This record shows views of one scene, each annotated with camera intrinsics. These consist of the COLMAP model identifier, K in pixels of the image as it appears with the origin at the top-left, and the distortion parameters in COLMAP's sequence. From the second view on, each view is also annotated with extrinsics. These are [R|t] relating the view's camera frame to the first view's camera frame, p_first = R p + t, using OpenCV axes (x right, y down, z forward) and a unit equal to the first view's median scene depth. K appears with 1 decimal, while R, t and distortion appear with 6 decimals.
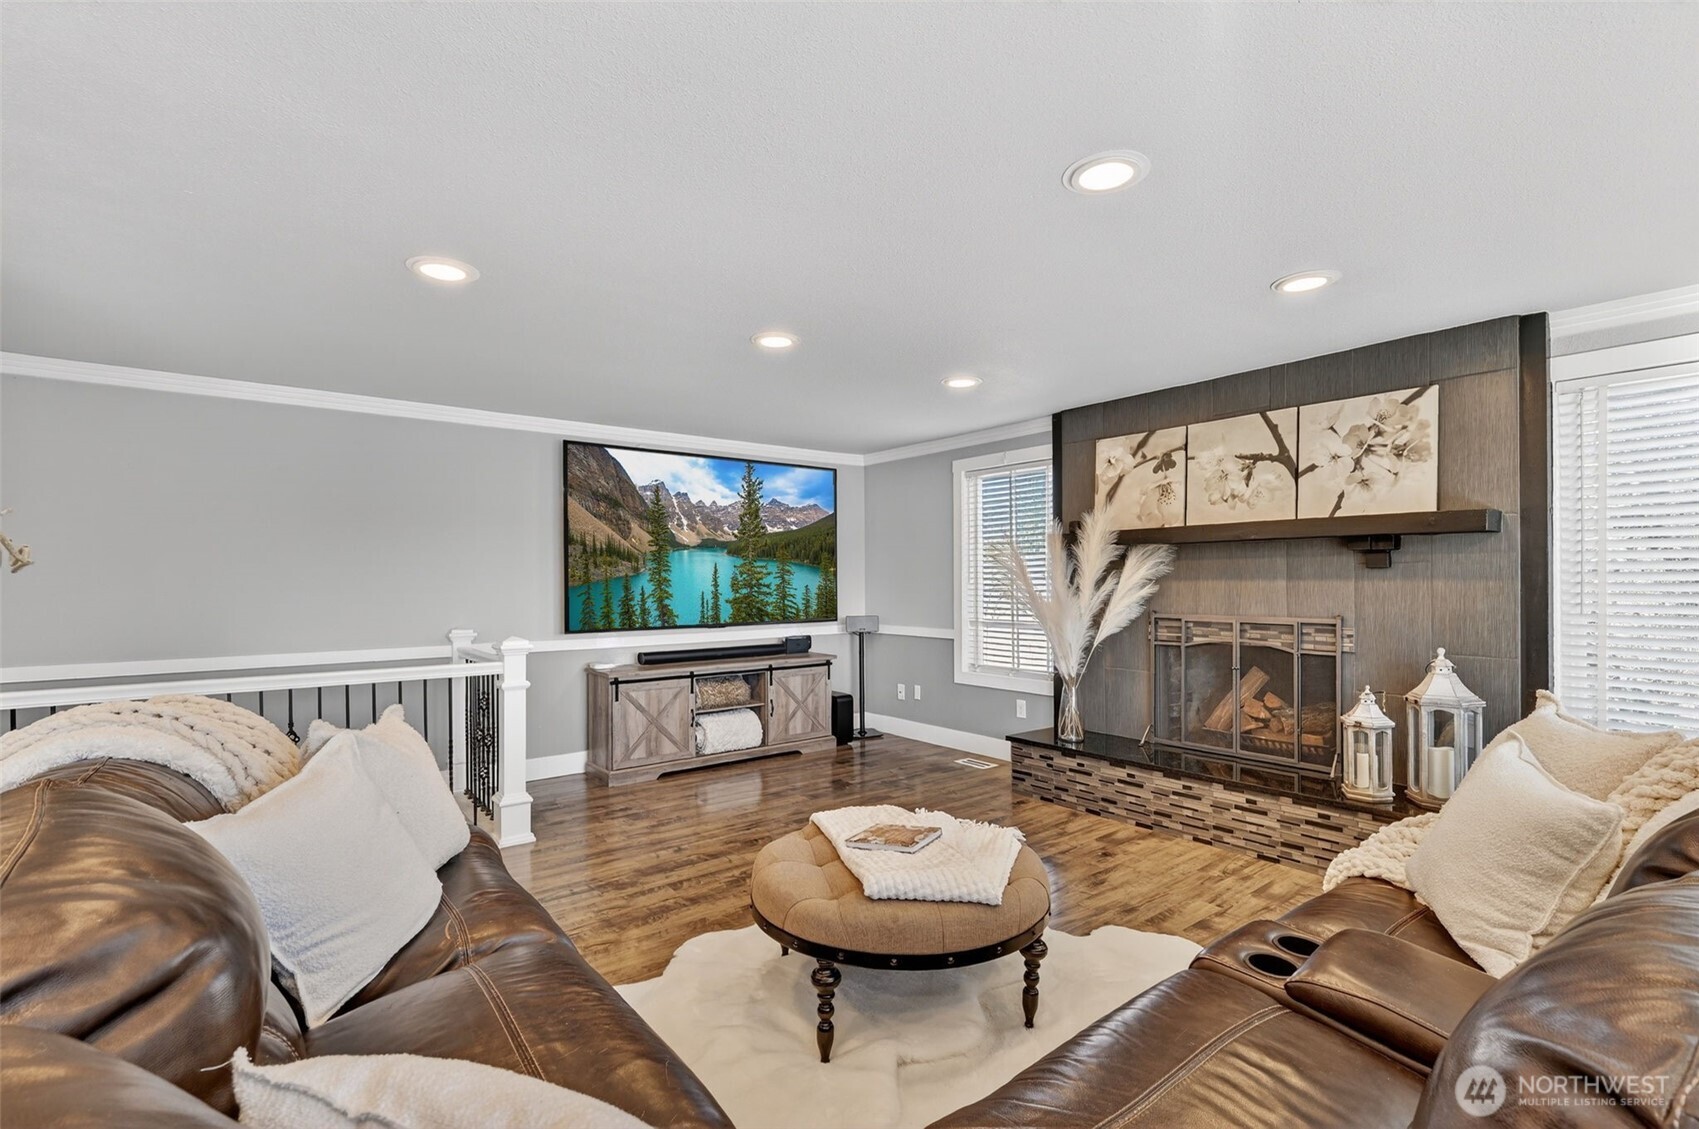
lens RADIAL K [[754.0, 0, 851.5], [0, 754.0, 571.9], [0, 0, 1]] dist [-0.000337, -0.000018]
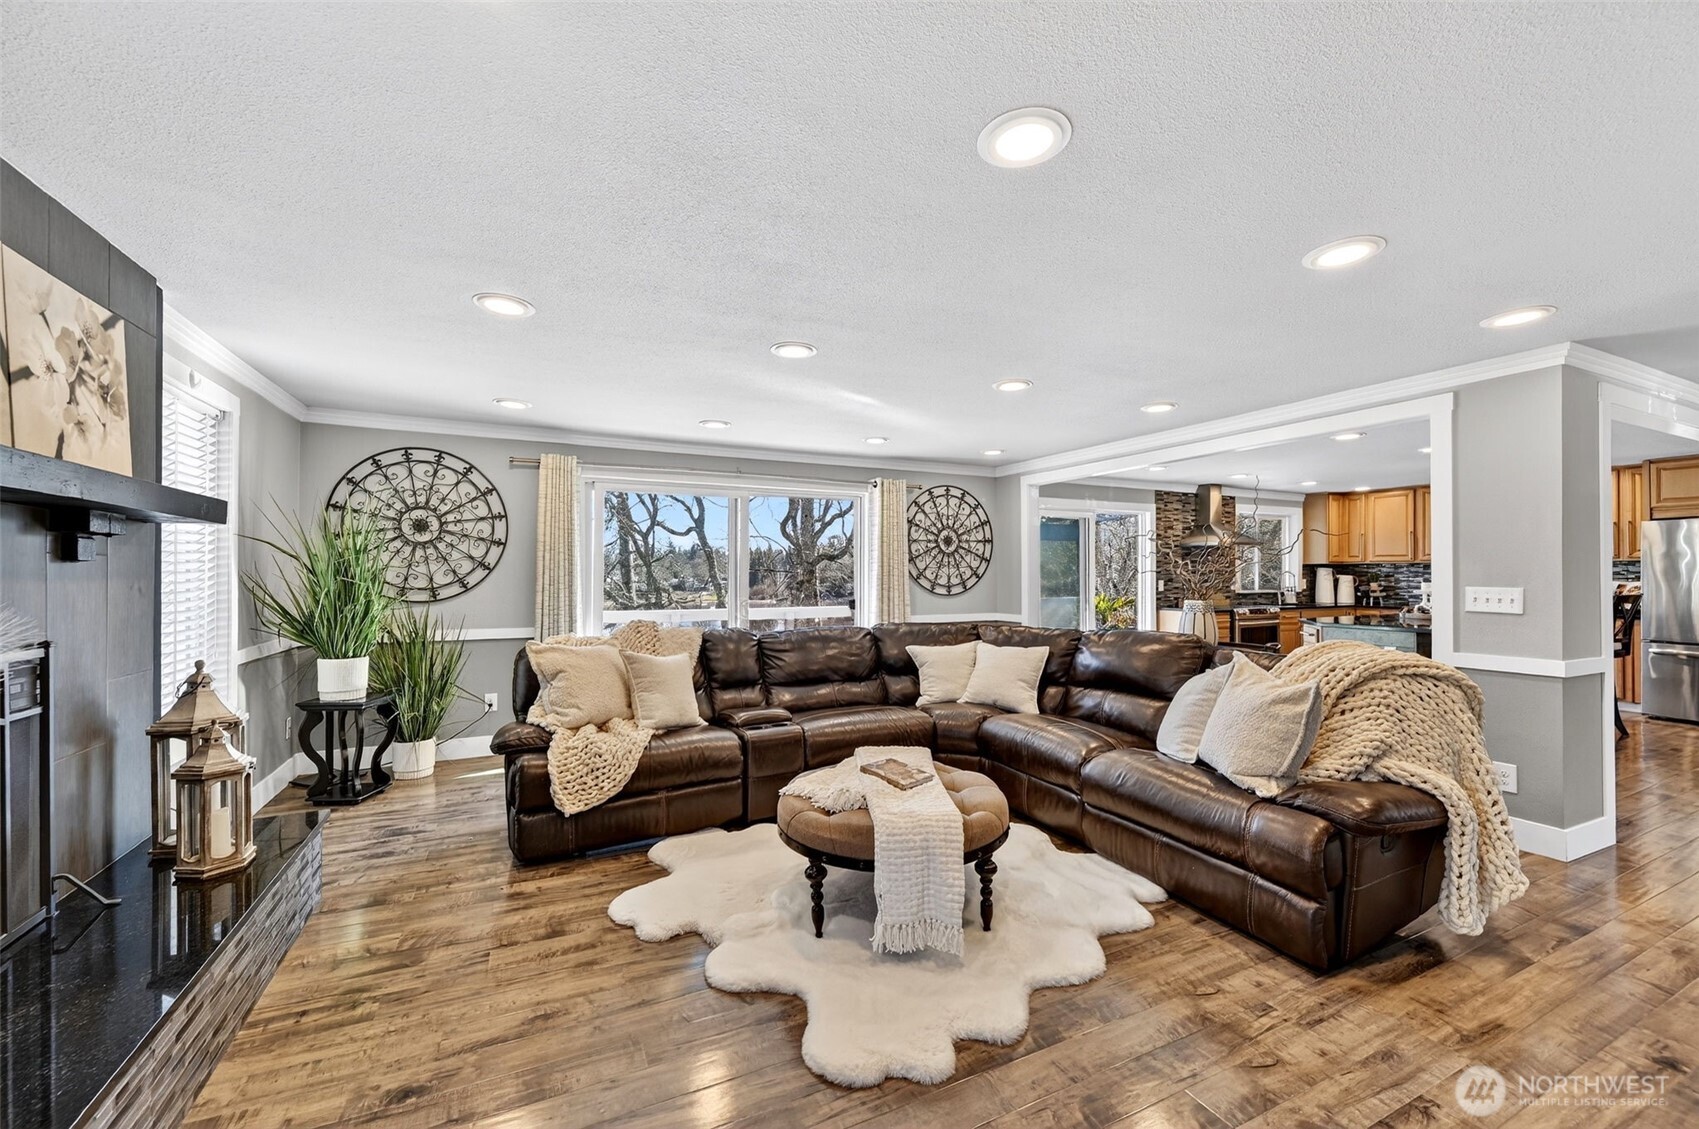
lens RADIAL K [[671.7, 0, 851.4], [0, 671.7, 569.6], [0, 0, 1]] dist [0.000915, 0.000059]
pose [[-0.977414, 0.002099, 0.211323, -0.076363], [0.000898, 0.999983, -0.005779, 0.006795], [-0.211331, -0.005459, -0.977399, 1.499498]]
